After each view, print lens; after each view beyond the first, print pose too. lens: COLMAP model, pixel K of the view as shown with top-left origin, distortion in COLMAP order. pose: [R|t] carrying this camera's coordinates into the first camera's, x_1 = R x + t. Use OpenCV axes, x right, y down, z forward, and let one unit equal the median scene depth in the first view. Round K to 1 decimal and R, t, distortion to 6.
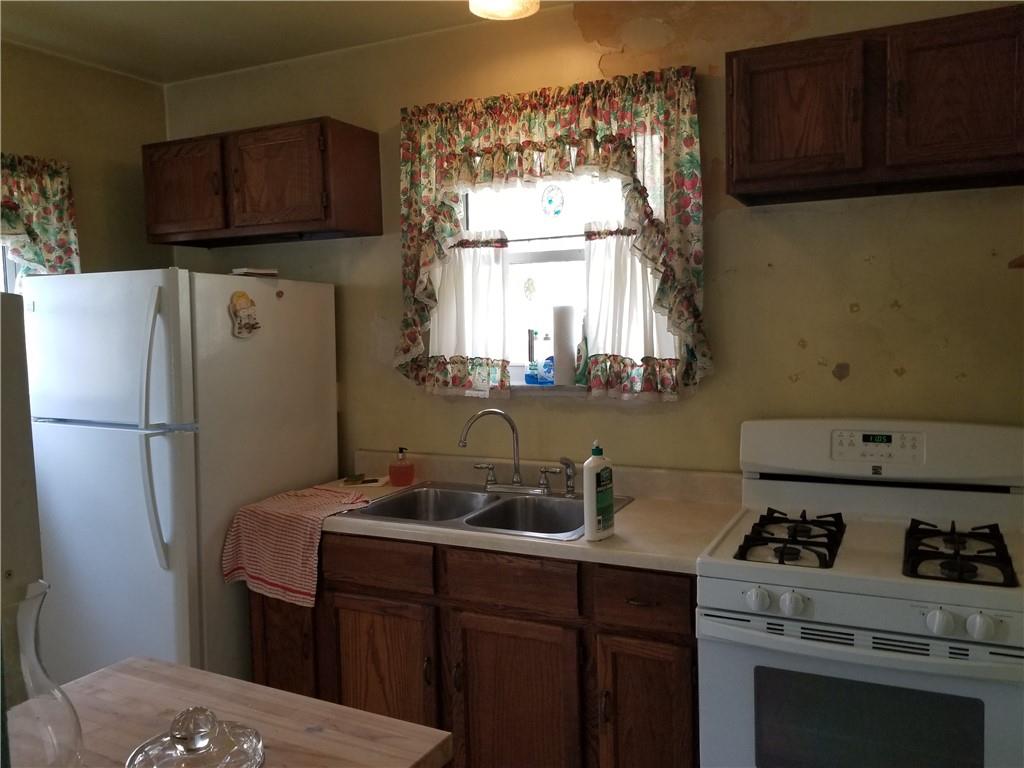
lens RADIAL K [[783.5, 0, 512.0], [0, 783.5, 384.0], [0, 0, 1]] dist [0.085766, -0.166857]
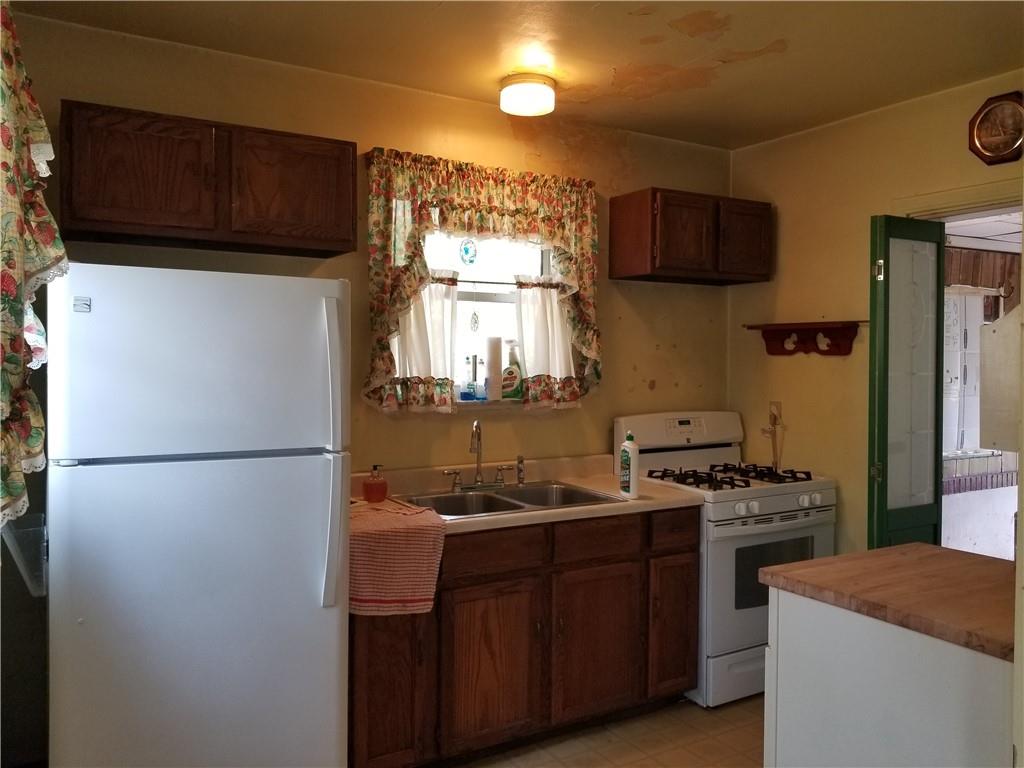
lens RADIAL K [[783.5, 0, 512.0], [0, 783.5, 384.0], [0, 0, 1]] dist [0.085766, -0.166857]
pose [[0.564071, -0.002455, 0.825723, -0.991013], [0.048024, 0.998400, -0.029837, 0.014956], [-0.824329, 0.056485, 0.563287, 0.281053]]
